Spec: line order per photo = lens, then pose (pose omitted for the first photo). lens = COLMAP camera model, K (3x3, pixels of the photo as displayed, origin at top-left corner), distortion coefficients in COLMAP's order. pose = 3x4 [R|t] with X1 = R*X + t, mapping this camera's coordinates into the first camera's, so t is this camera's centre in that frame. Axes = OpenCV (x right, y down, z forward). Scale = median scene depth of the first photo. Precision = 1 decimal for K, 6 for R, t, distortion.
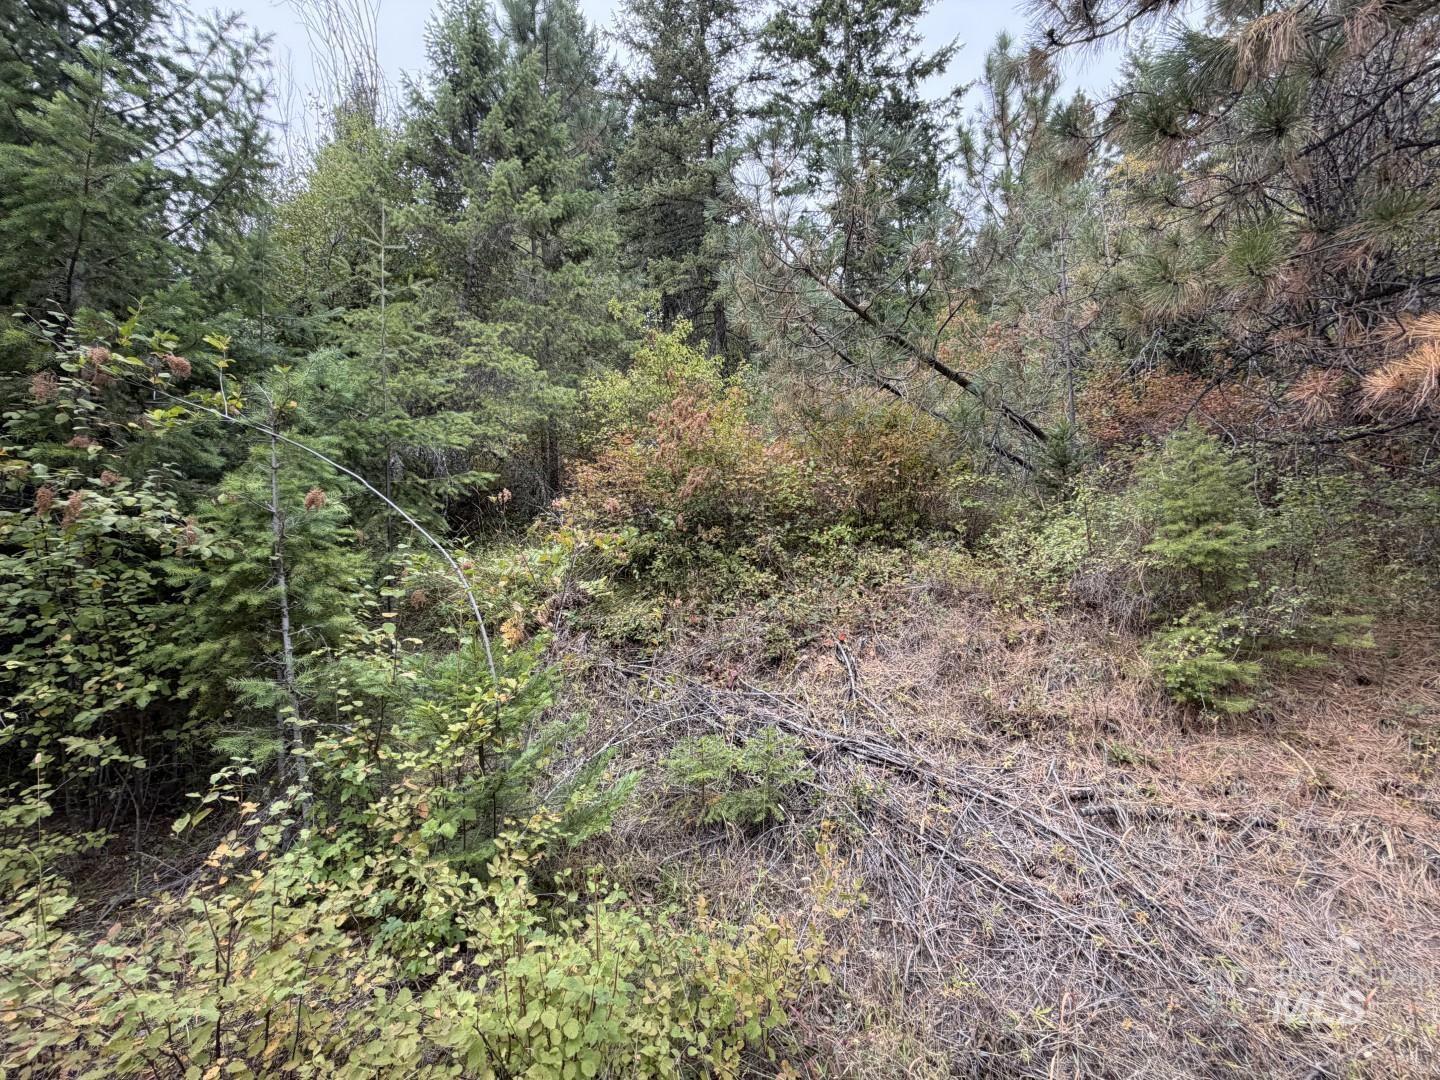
lens RADIAL K [[570.0, 0, 716.3], [0, 570.0, 541.2], [0, 0, 1]] dist [-0.000500, -0.000437]
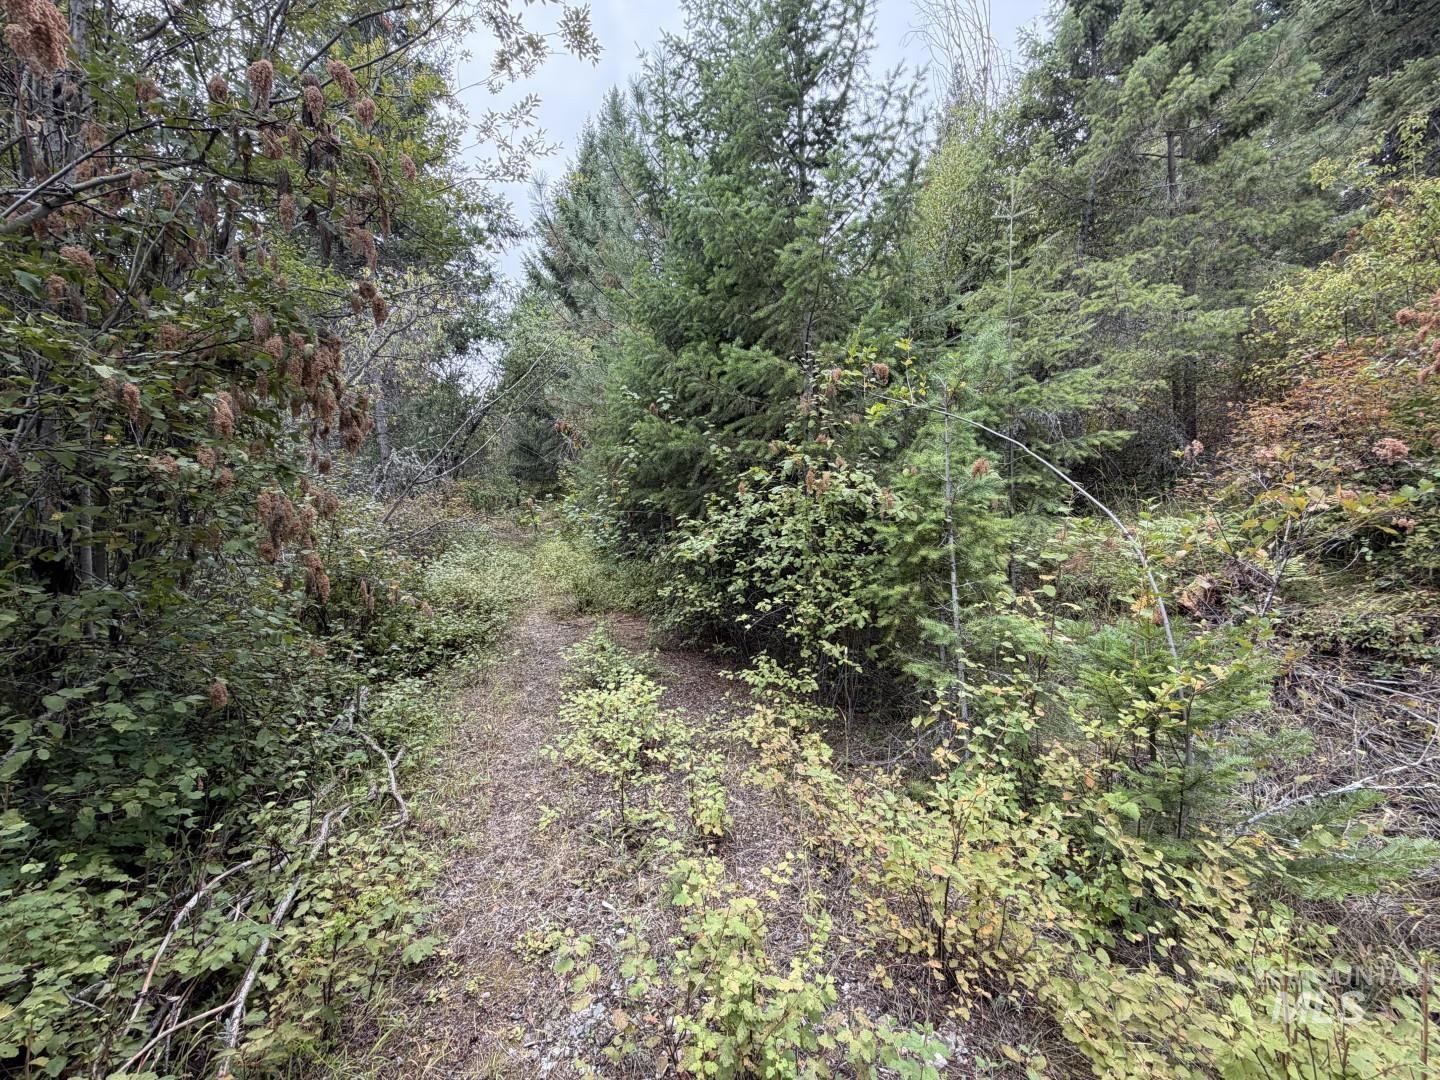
lens RADIAL K [[570.0, 0, 716.3], [0, 570.0, 541.2], [0, 0, 1]] dist [-0.000500, -0.000437]
pose [[0.592980, 0.037965, -0.804322, -0.111510], [0.003007, 0.998776, 0.049361, 0.013033], [0.805211, -0.031689, 0.592140, -0.073781]]
